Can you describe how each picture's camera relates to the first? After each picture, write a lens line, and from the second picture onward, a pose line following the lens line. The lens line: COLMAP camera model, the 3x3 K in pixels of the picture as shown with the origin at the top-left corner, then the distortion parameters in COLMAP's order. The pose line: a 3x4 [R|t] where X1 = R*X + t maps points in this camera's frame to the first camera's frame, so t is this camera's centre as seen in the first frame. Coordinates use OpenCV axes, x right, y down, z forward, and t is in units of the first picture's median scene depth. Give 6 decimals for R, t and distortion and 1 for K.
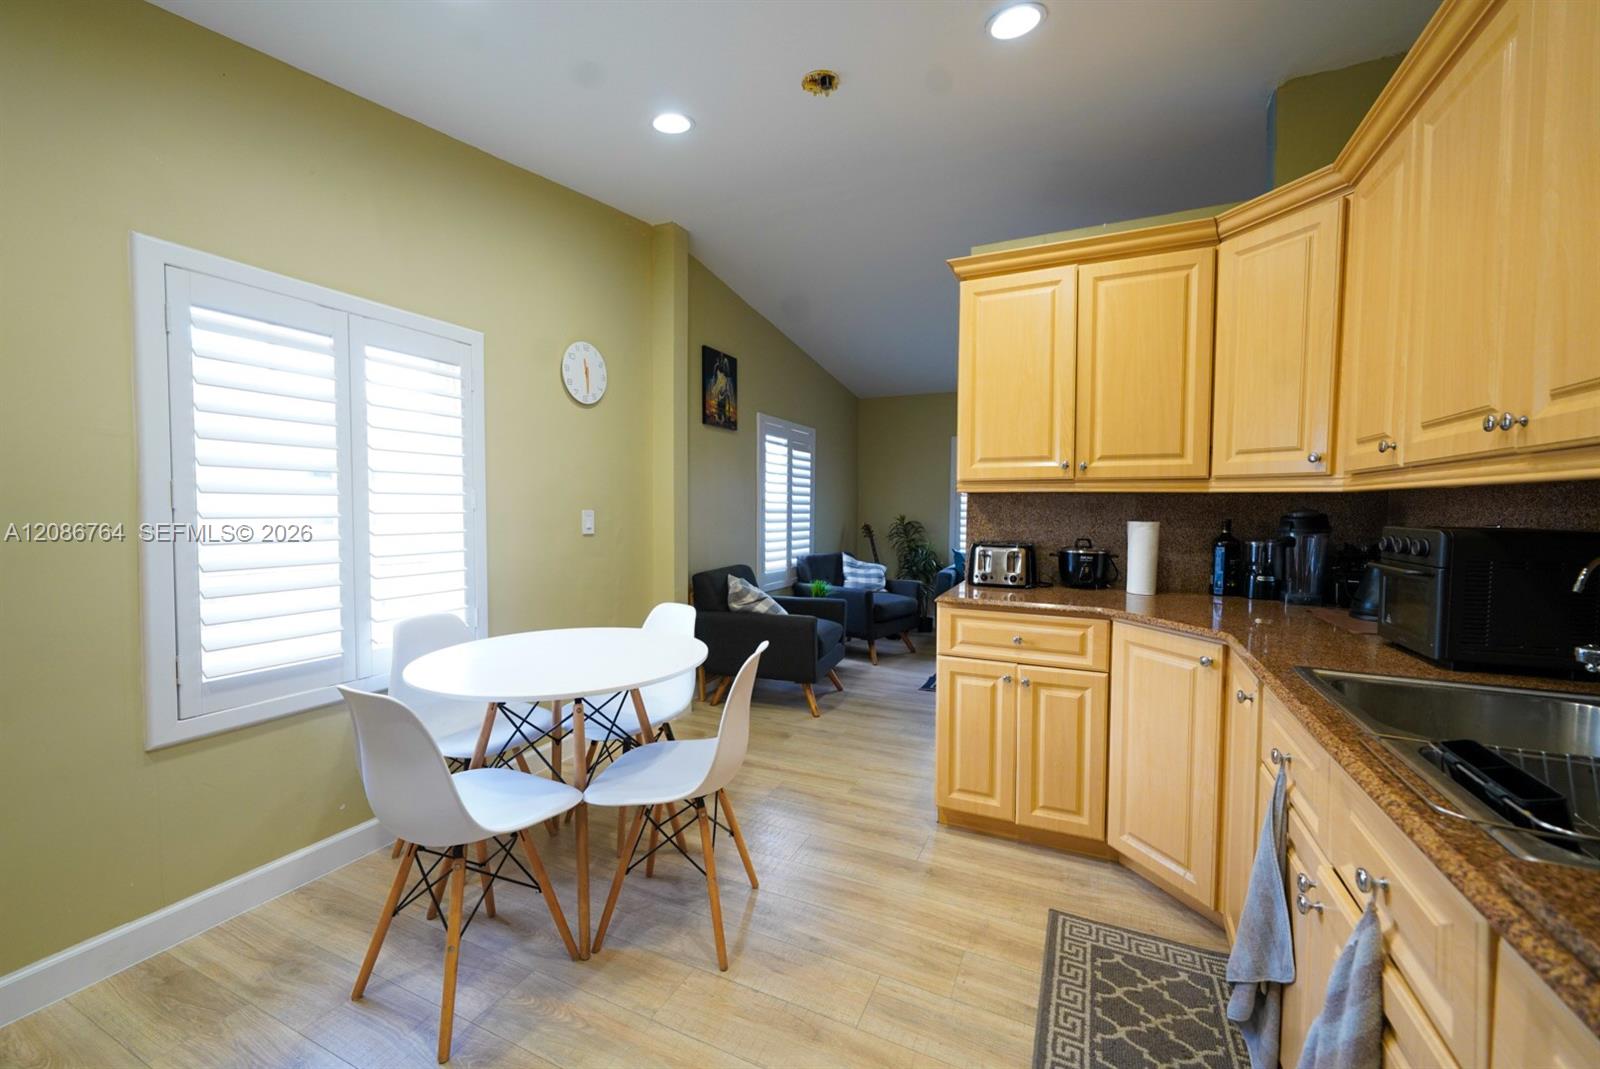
lens RADIAL K [[635.0, 0, 785.9], [0, 635.0, 532.7], [0, 0, 1]] dist [-0.000081, 0.000385]
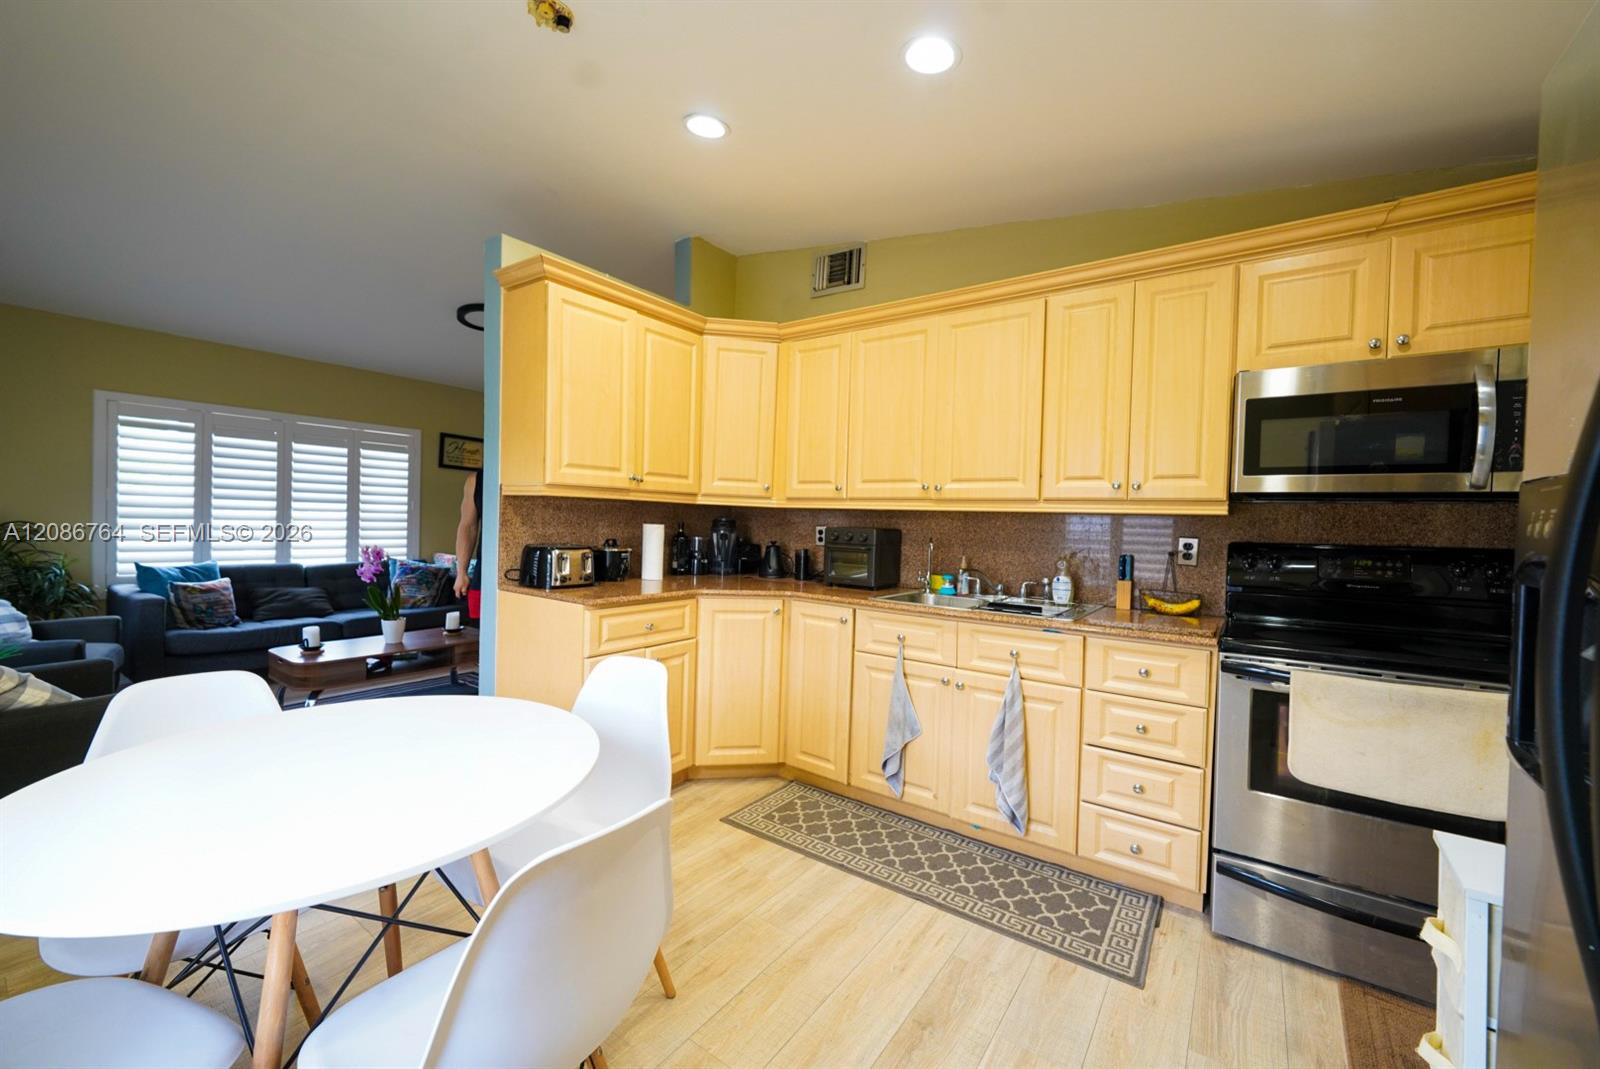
lens RADIAL K [[635.0, 0, 801.3], [0, 635.0, 532.4], [0, 0, 1]] dist [-0.000081, 0.000385]
pose [[0.171098, -0.020608, 0.985039, -0.582811], [0.014629, 0.999724, 0.018374, -0.017524], [-0.985145, 0.011266, 0.171352, 0.415278]]
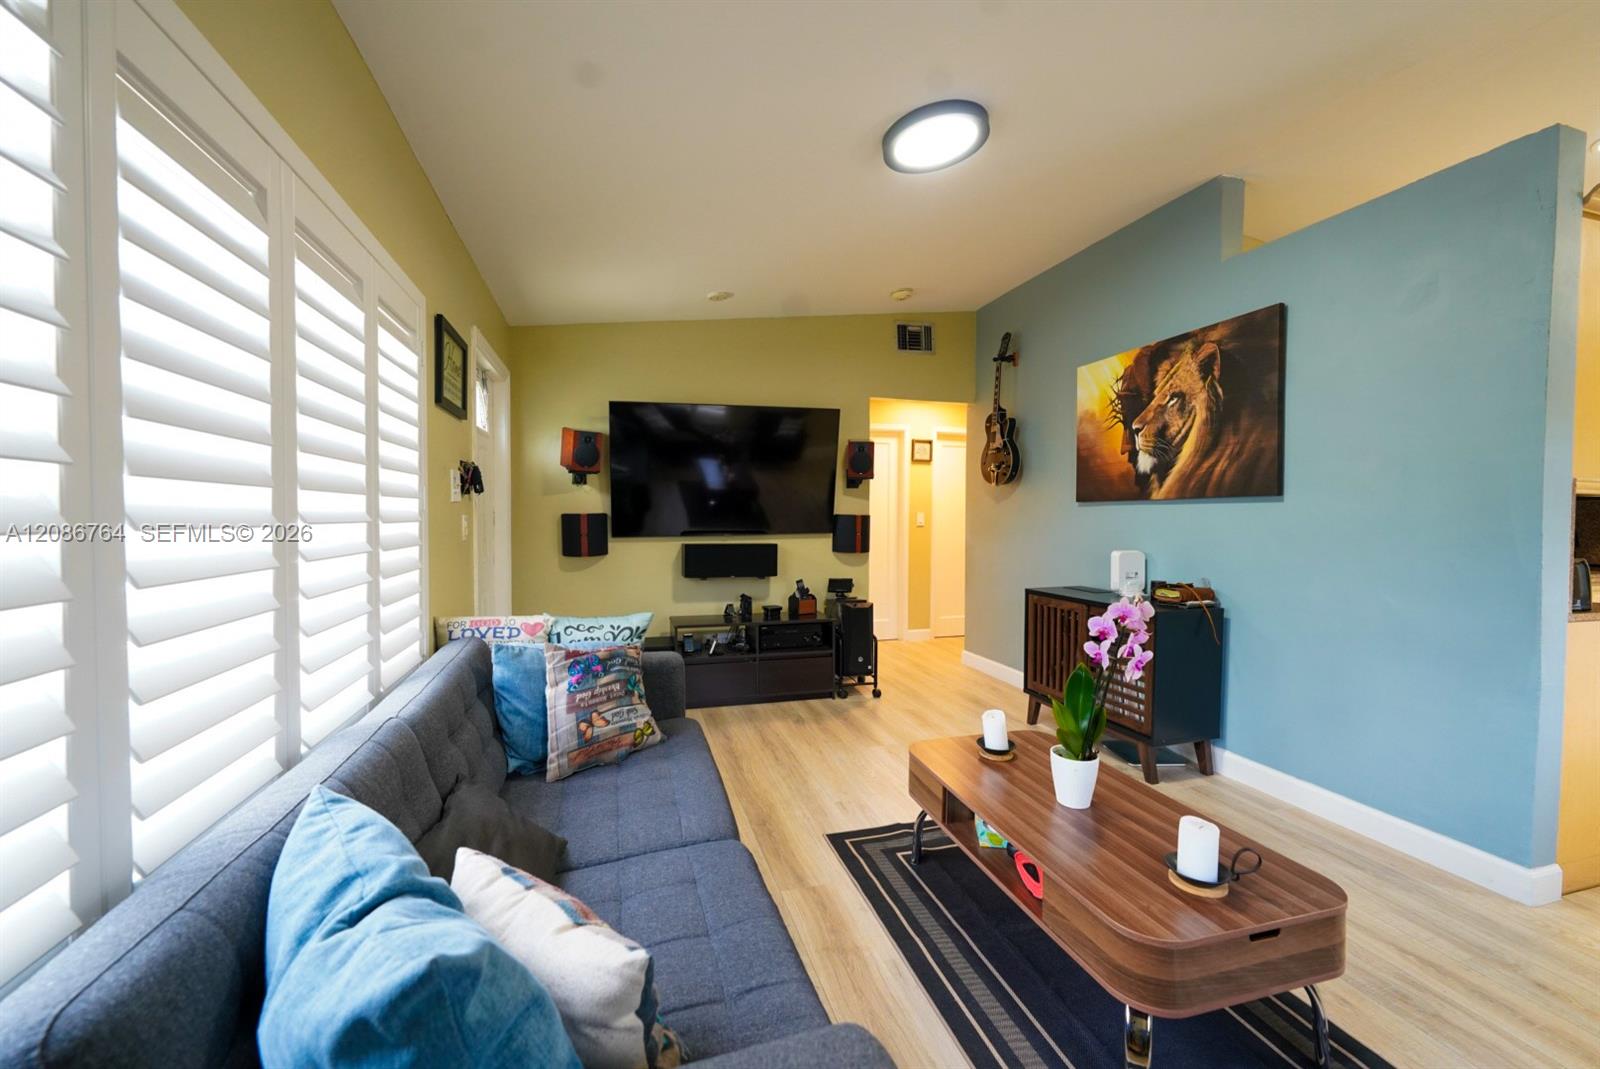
lens RADIAL K [[635.0, 0, 800.0], [0, 635.0, 532.1], [0, 0, 1]] dist [-0.000081, 0.000385]
pose [[-0.668217, -0.030570, 0.743338, 0.351563], [0.020745, 0.998001, 0.059691, -0.082032], [-0.743677, 0.055307, -0.666248, 2.168560]]
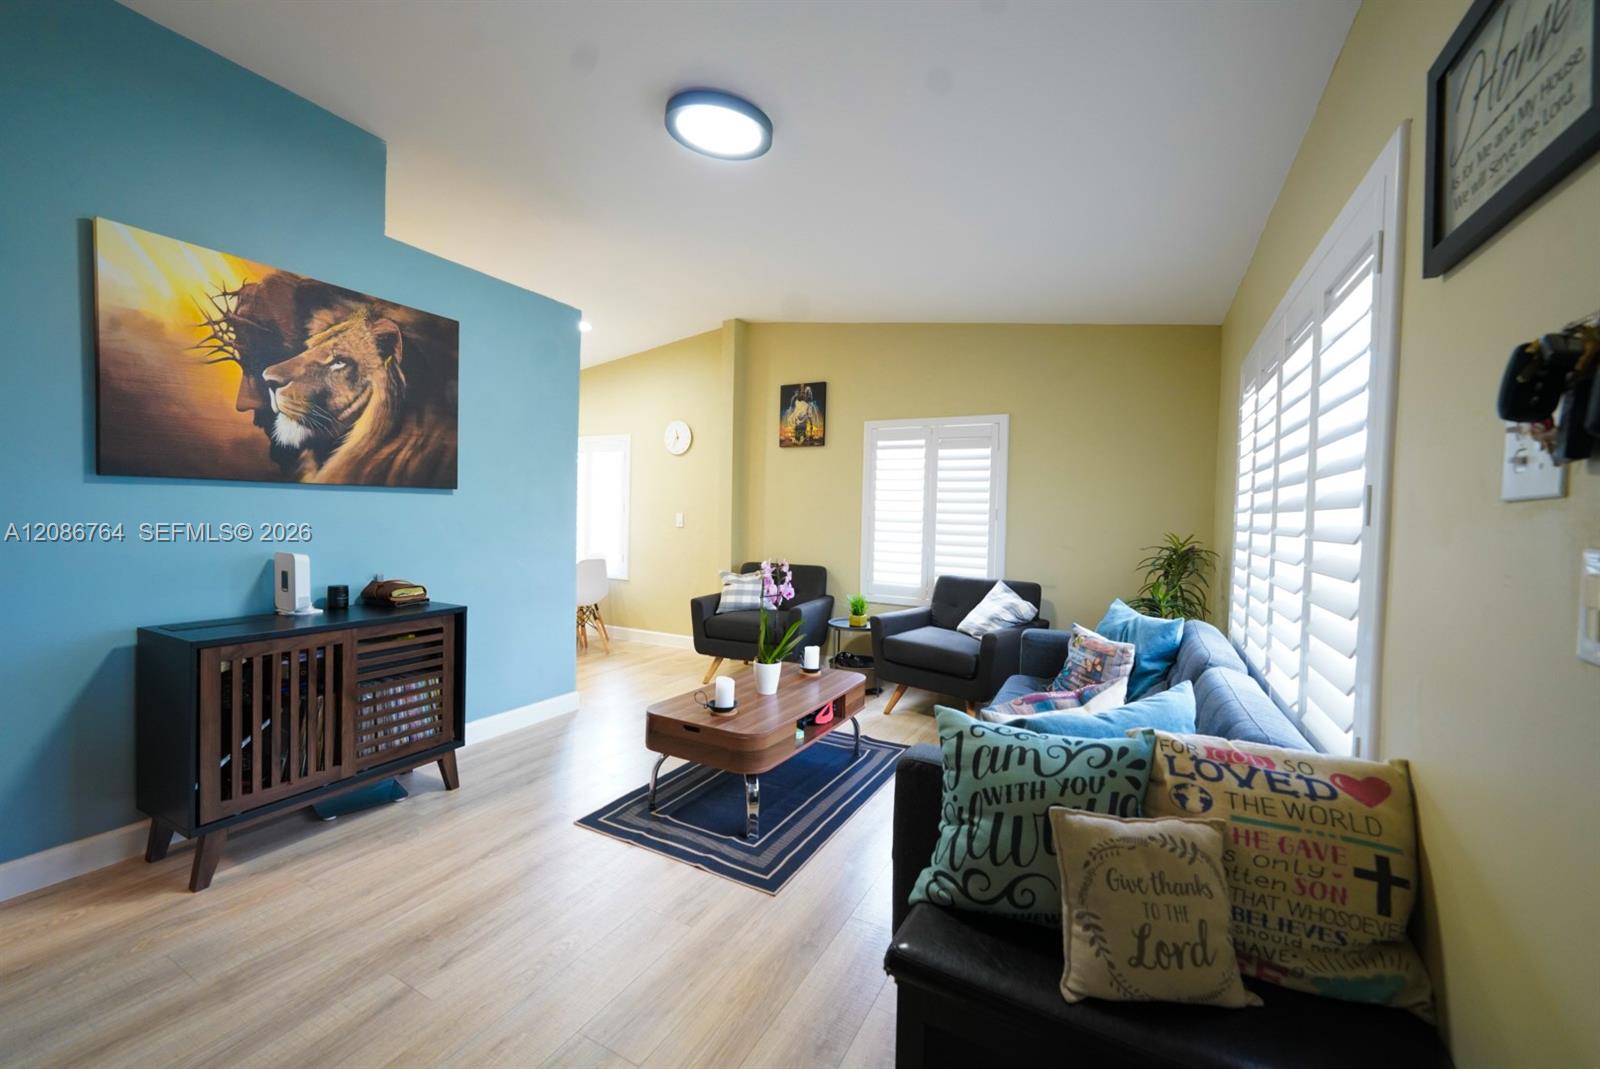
lens RADIAL K [[635.0, 0, 791.9], [0, 635.0, 531.5], [0, 0, 1]] dist [-0.000081, 0.000385]
pose [[-0.052323, 0.020497, -0.998420, 1.673611], [-0.062808, 0.997742, 0.023775, -0.054182], [0.996653, 0.063952, -0.050917, 1.623884]]
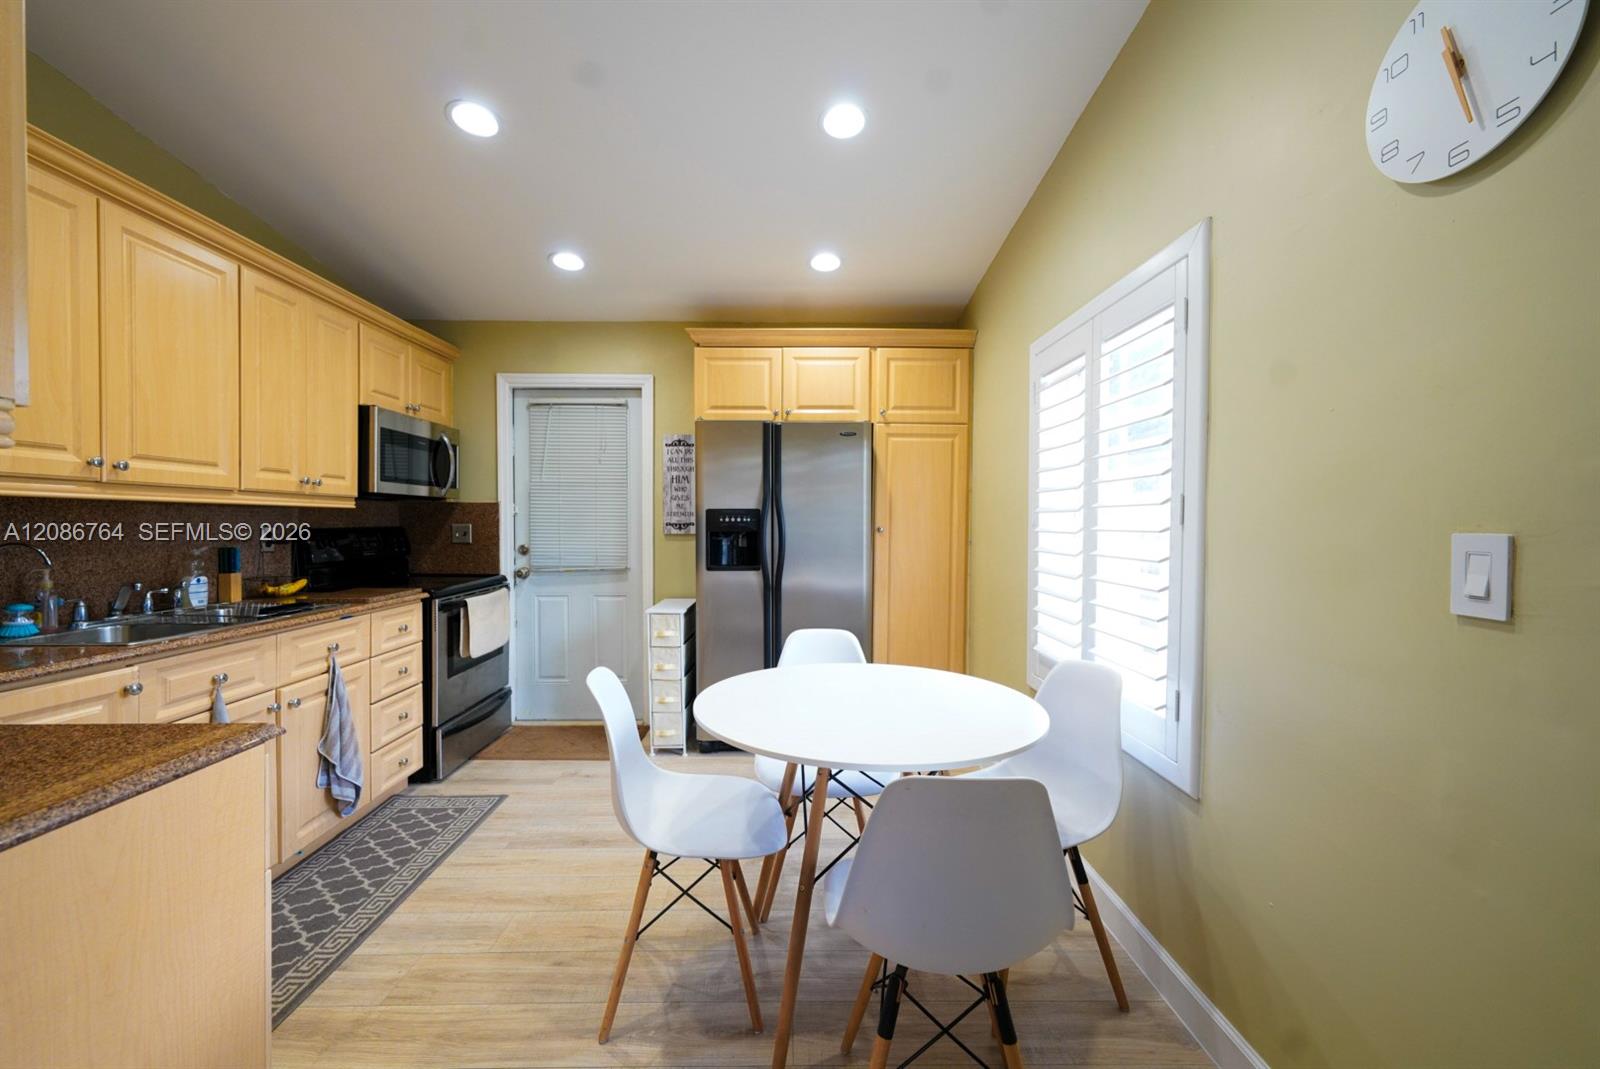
lens RADIAL K [[635.0, 0, 792.5], [0, 635.0, 528.9], [0, 0, 1]] dist [-0.000081, 0.000385]
pose [[-0.894842, -0.004087, -0.446364, 0.101691], [-0.026566, 0.998673, 0.044114, -0.048160], [0.445591, 0.051333, -0.893764, 1.281746]]
